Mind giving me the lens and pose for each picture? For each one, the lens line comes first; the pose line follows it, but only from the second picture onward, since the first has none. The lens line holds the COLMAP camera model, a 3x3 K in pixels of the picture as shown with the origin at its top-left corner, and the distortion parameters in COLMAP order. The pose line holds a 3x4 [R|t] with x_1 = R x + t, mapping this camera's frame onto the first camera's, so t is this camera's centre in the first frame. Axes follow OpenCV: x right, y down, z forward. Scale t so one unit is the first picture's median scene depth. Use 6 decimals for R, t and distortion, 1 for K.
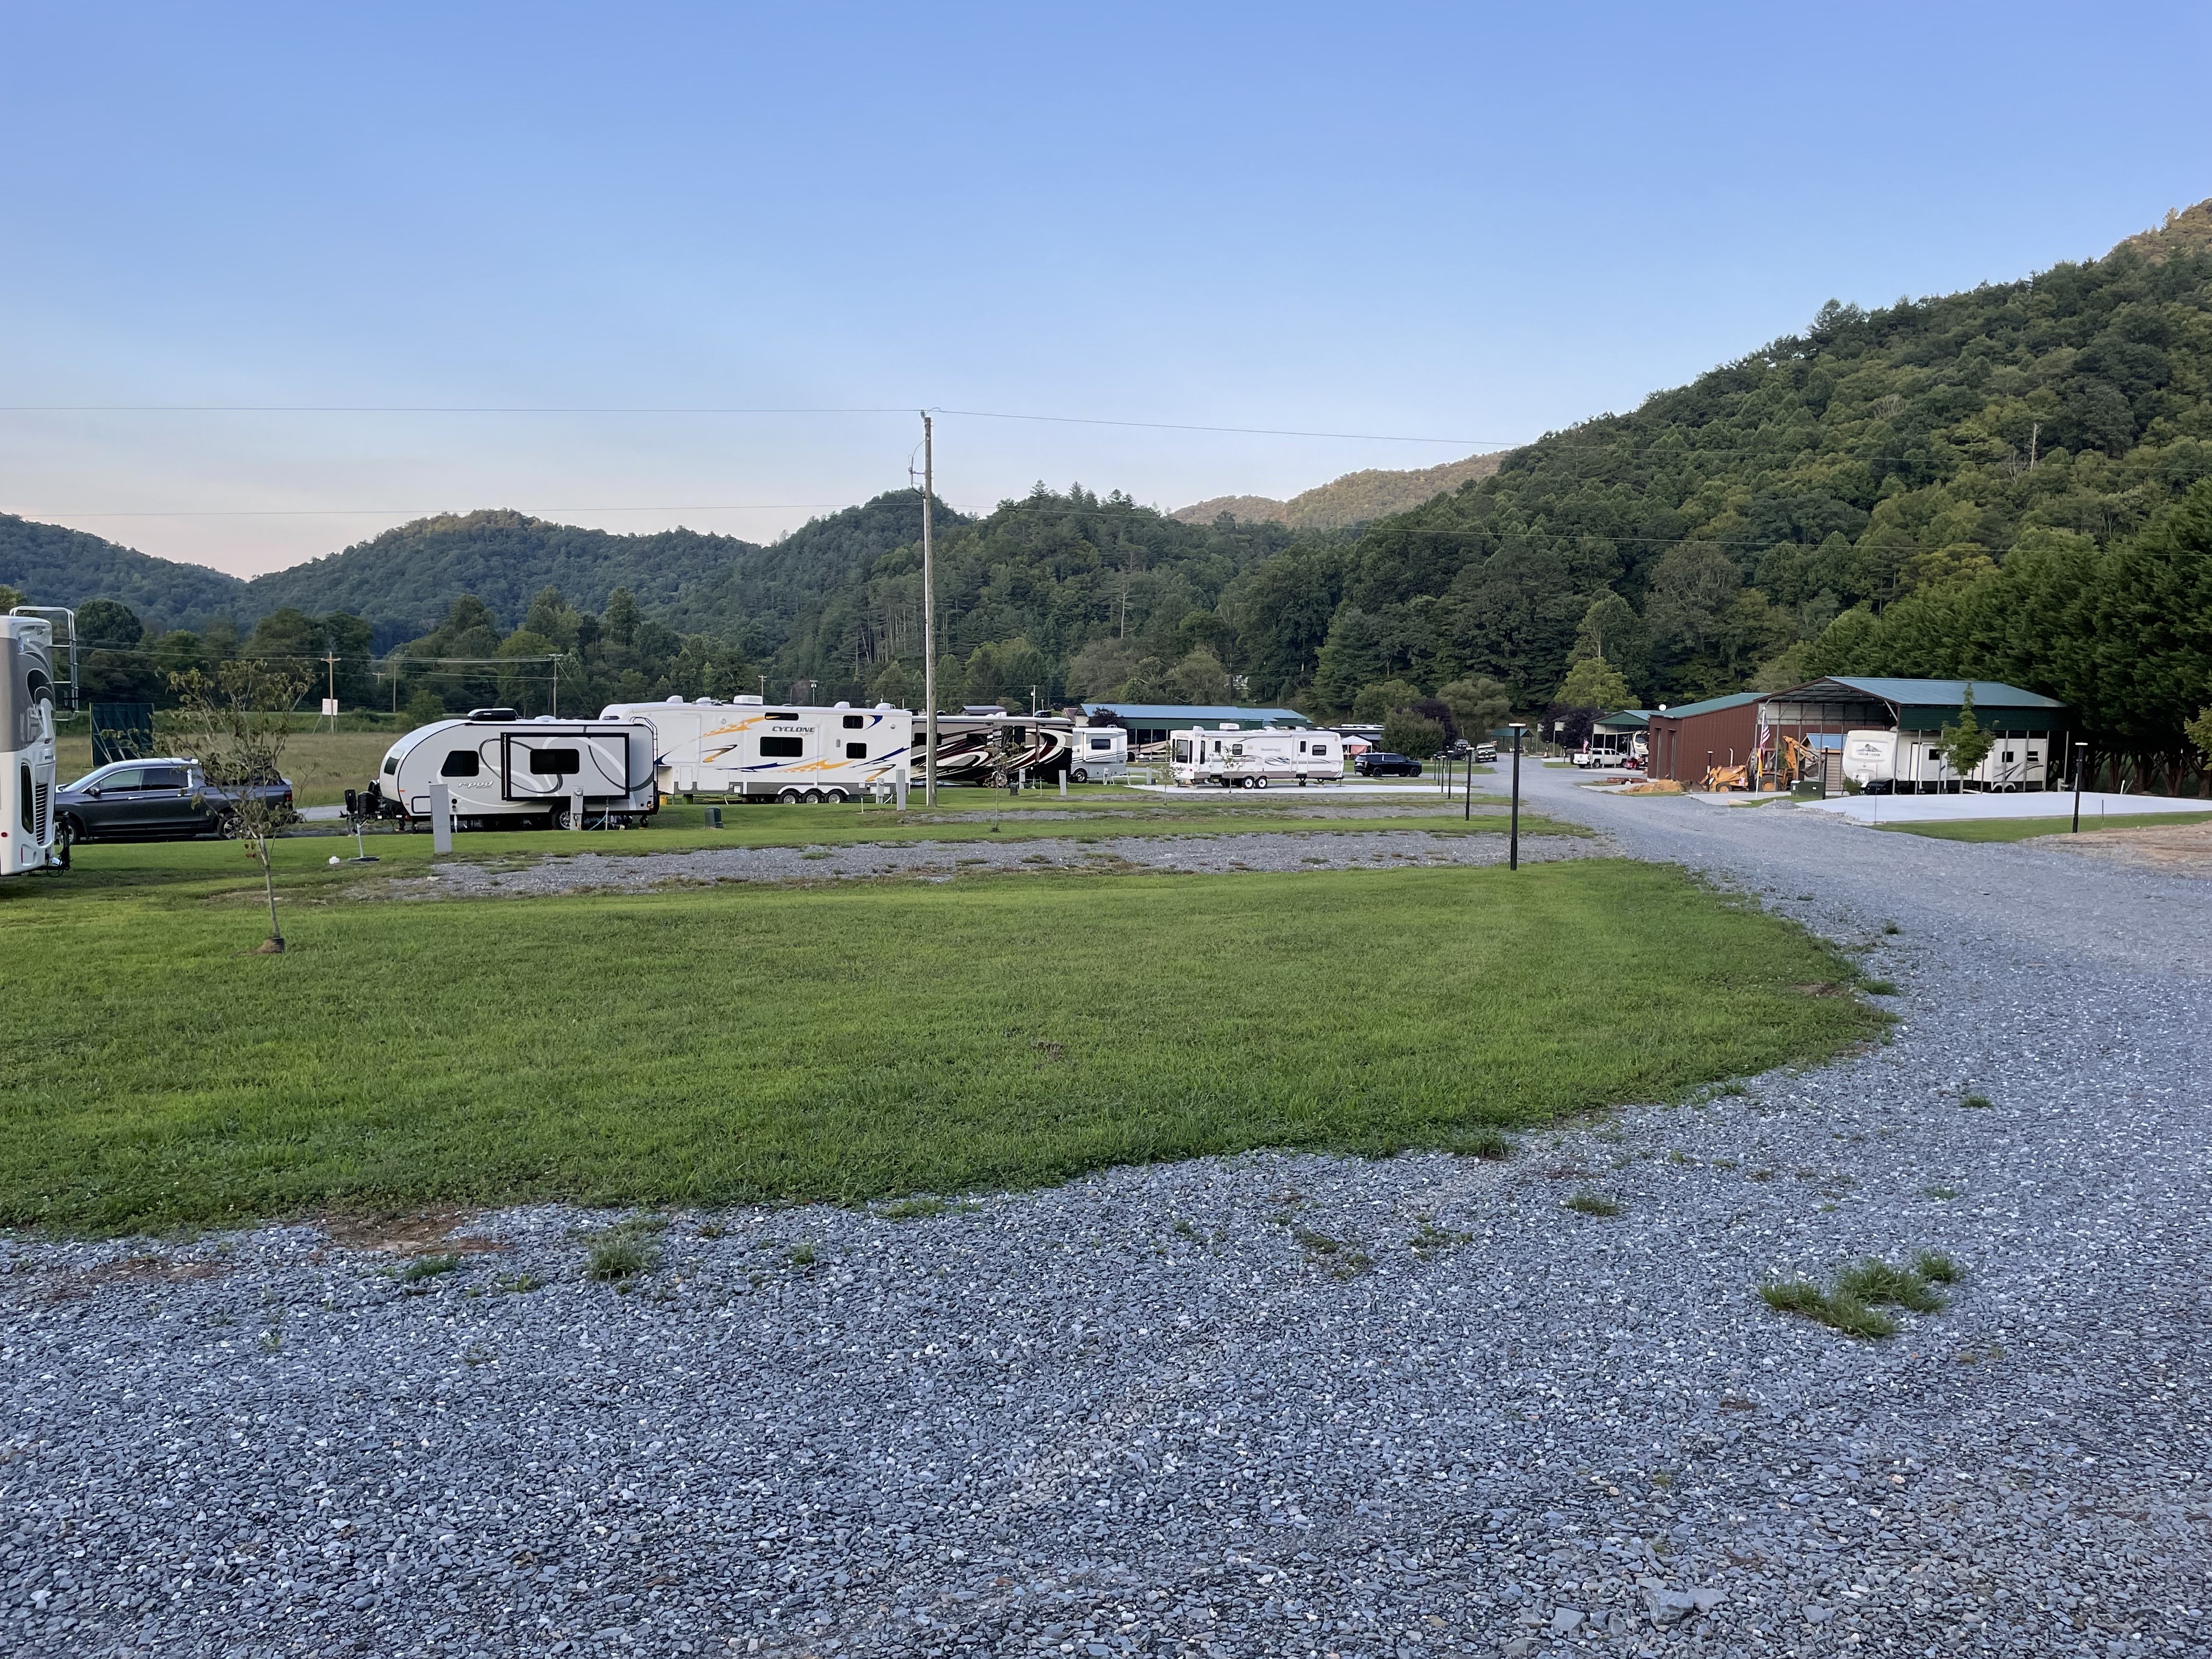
lens RADIAL K [[1654.3, 0, 1120.0], [0, 1654.3, 820.2], [0, 0, 1]] dist [0.094876, -0.123446]
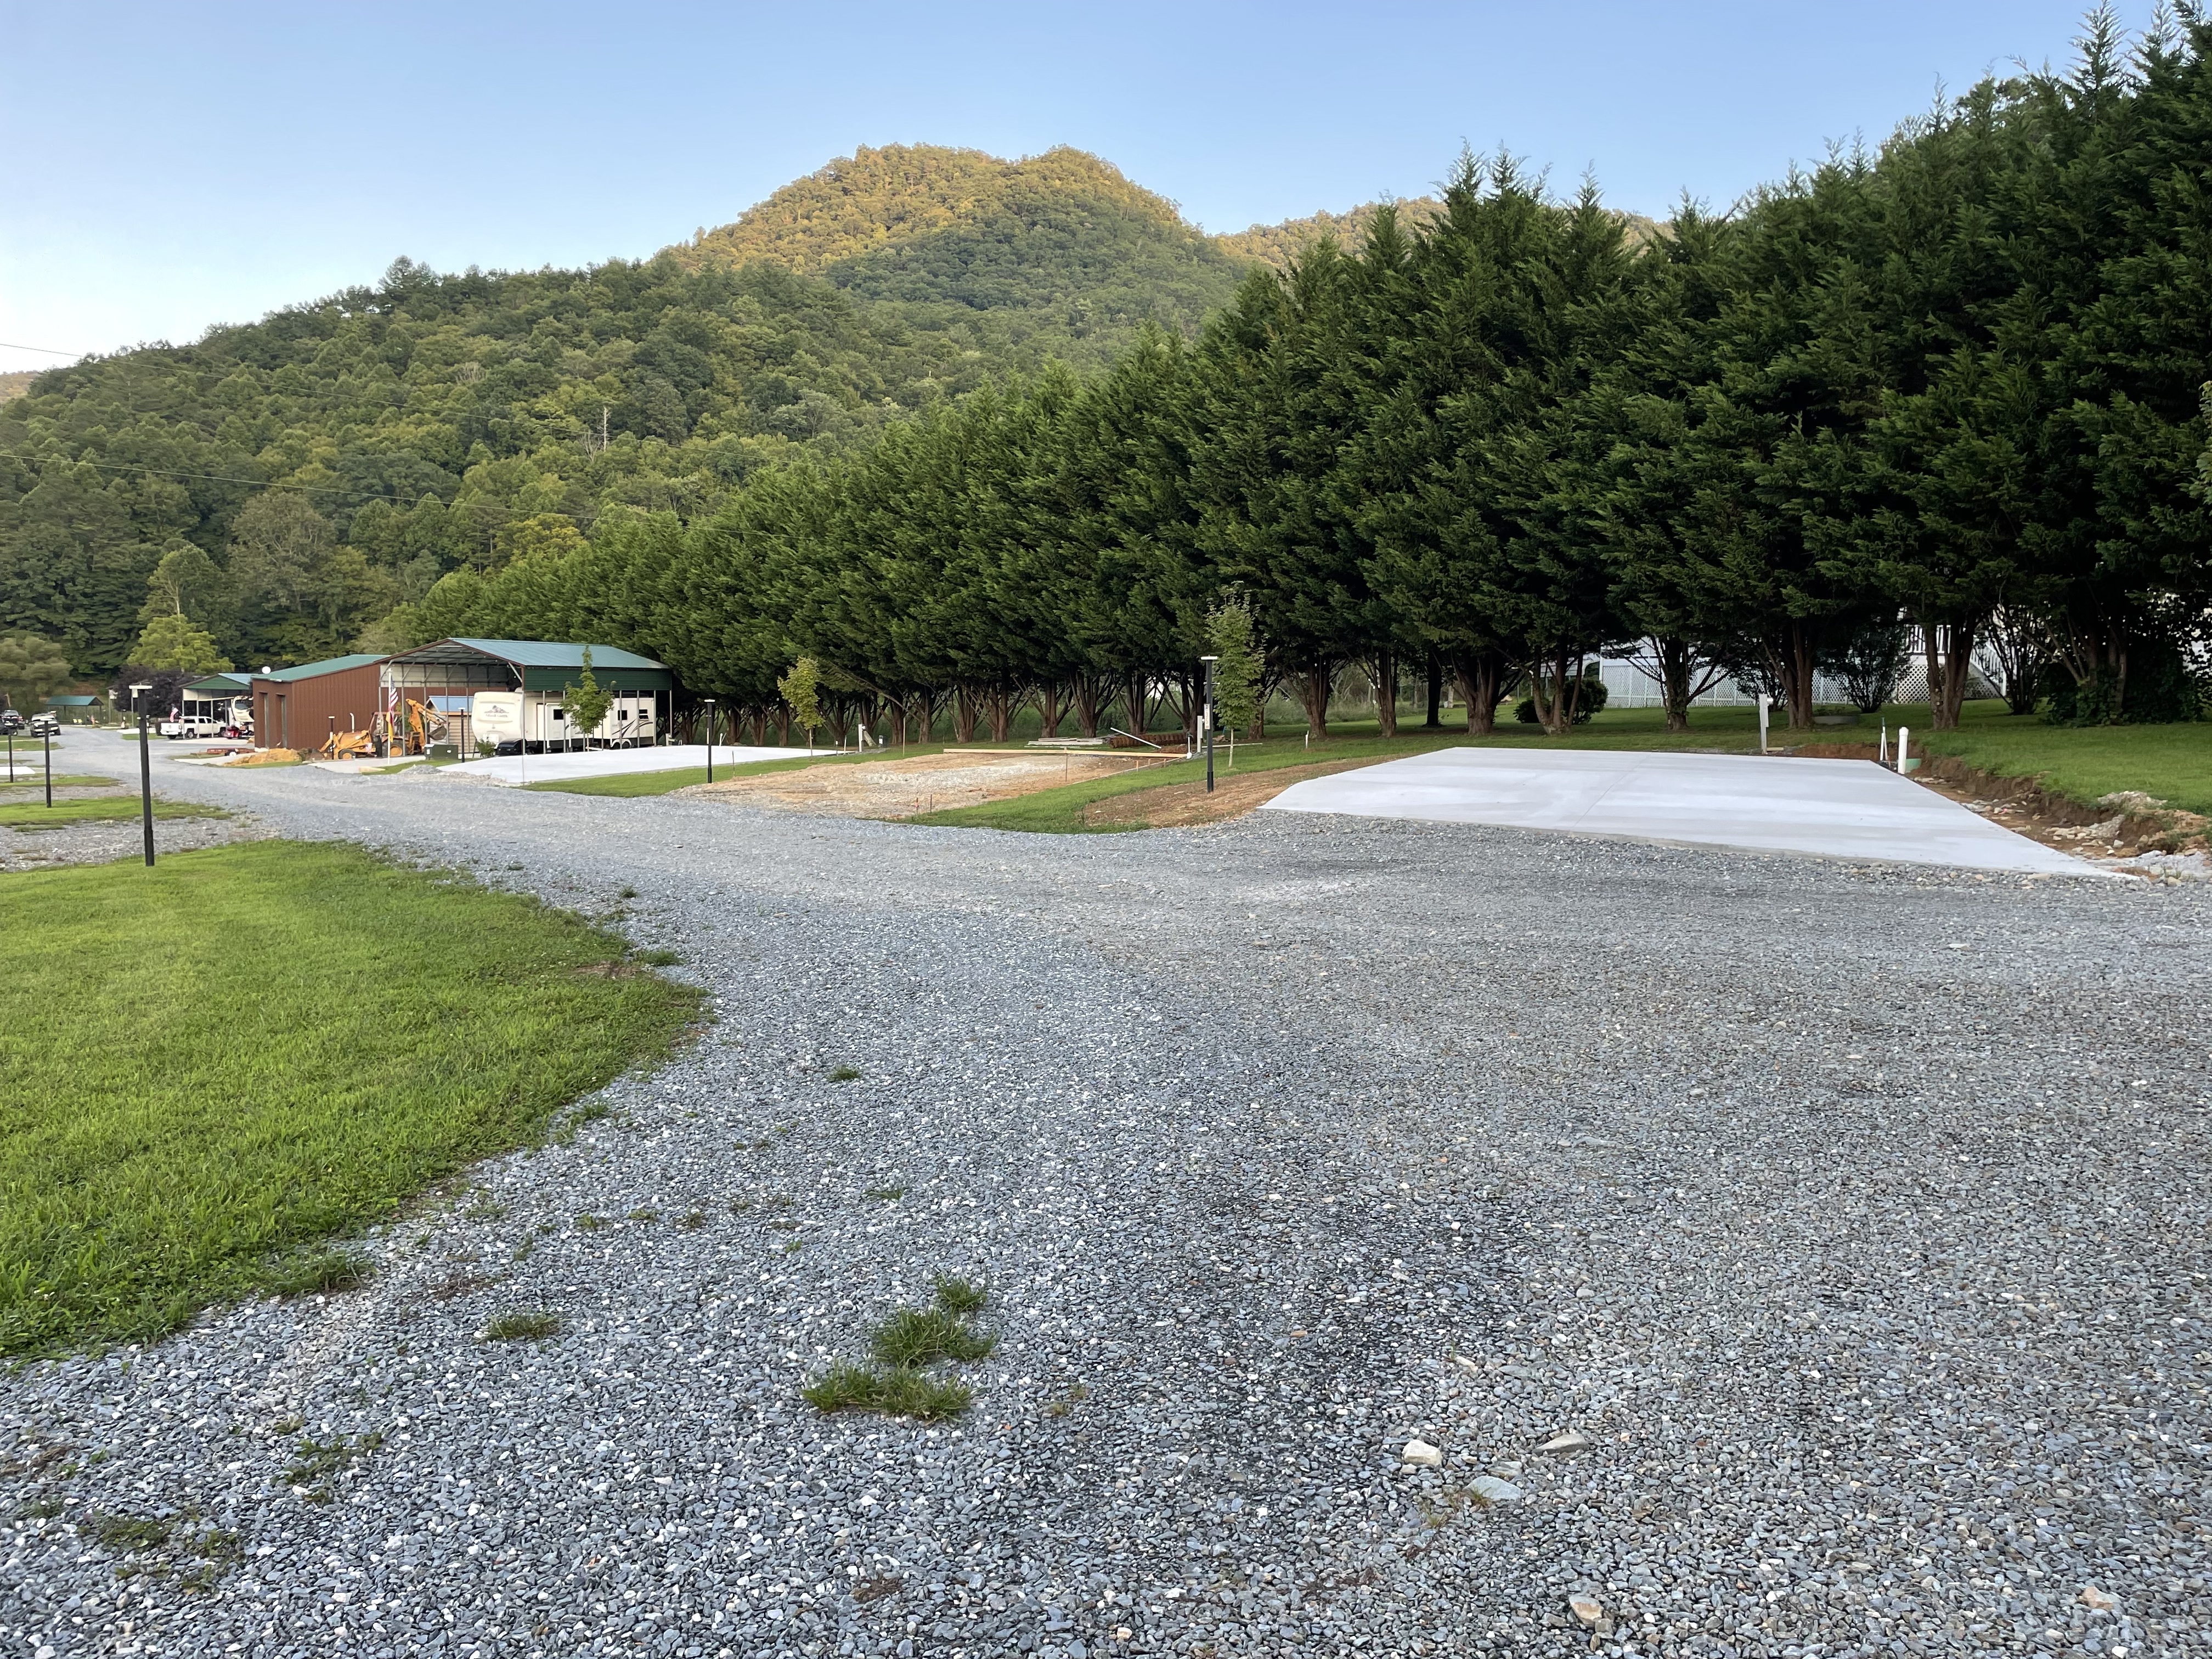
lens RADIAL K [[1654.3, 0, 1120.0], [0, 1654.3, 820.2], [0, 0, 1]] dist [0.094876, -0.123446]
pose [[0.705165, -0.071003, 0.705480, -0.003614], [0.055653, 0.997446, 0.044759, -0.000951], [-0.706856, 0.007700, 0.707315, 0.029589]]
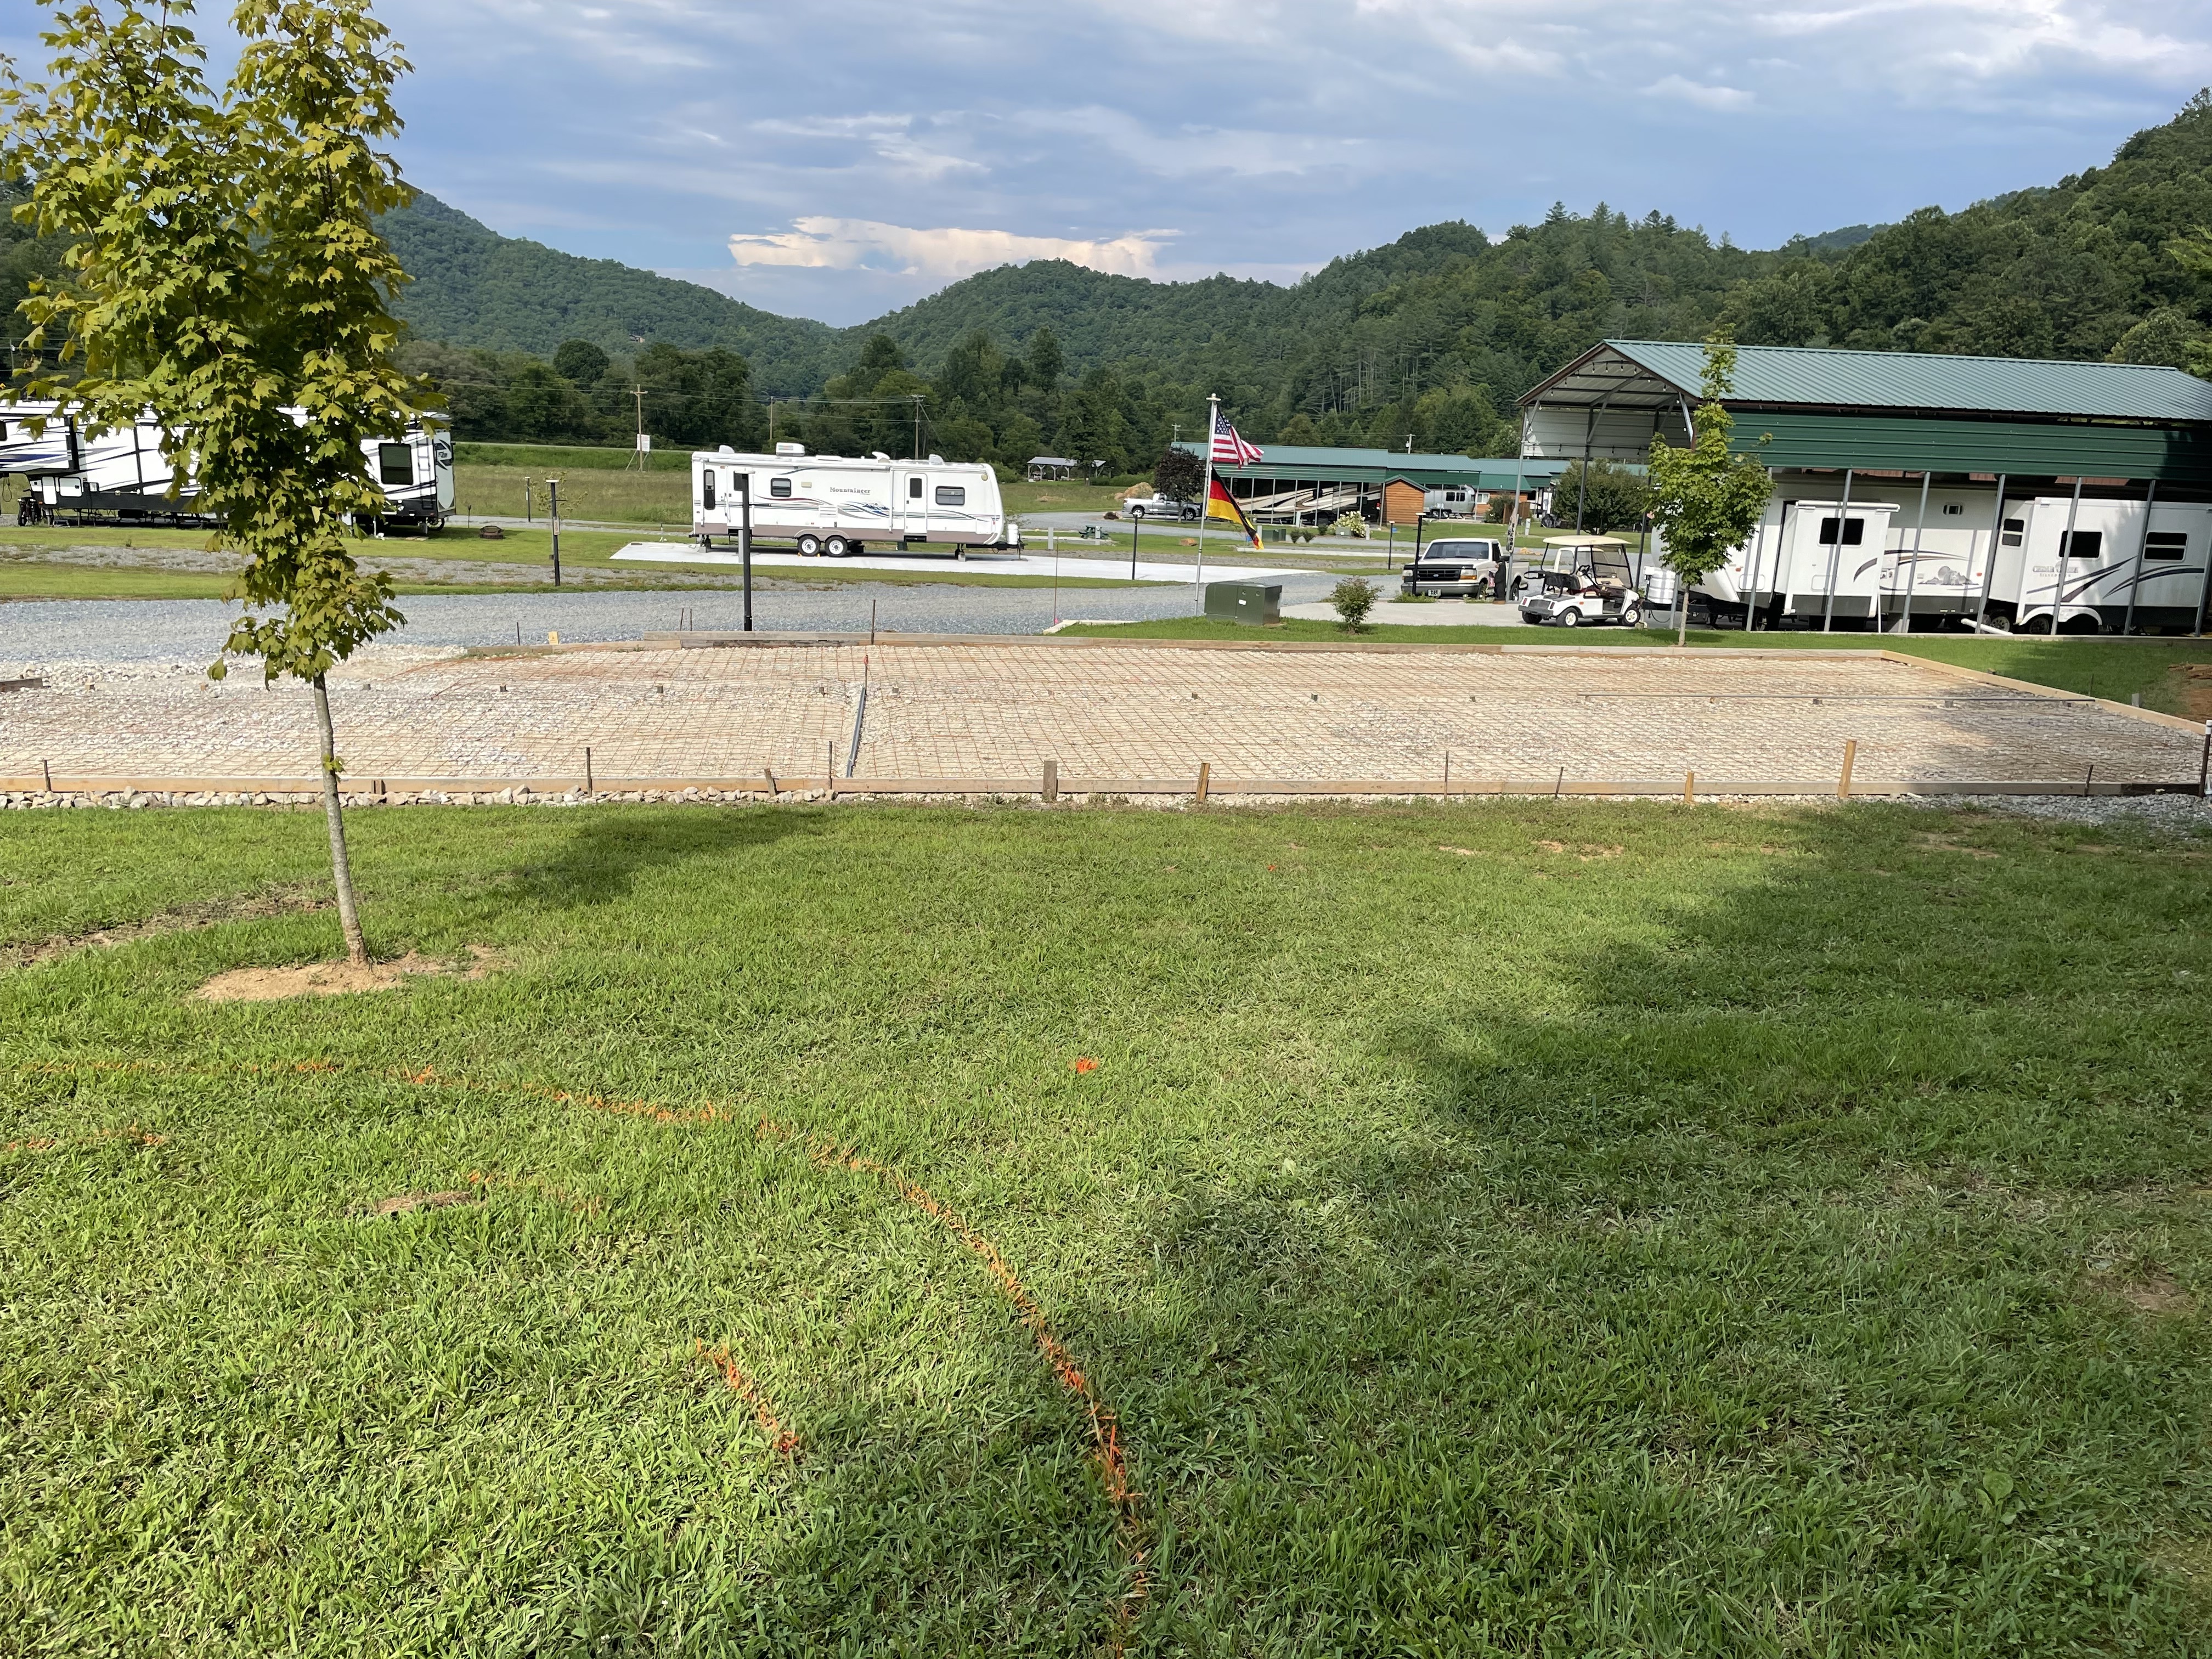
lens RADIAL K [[1643.3, 0, 1149.0], [0, 1643.3, 828.6], [0, 0, 1]] dist [0.086030, -0.119252]
pose [[0.944487, 0.091293, -0.315610, 0.535114], [-0.044422, 0.987282, 0.152644, -0.025436], [0.325531, -0.130151, 0.936531, 0.647173]]
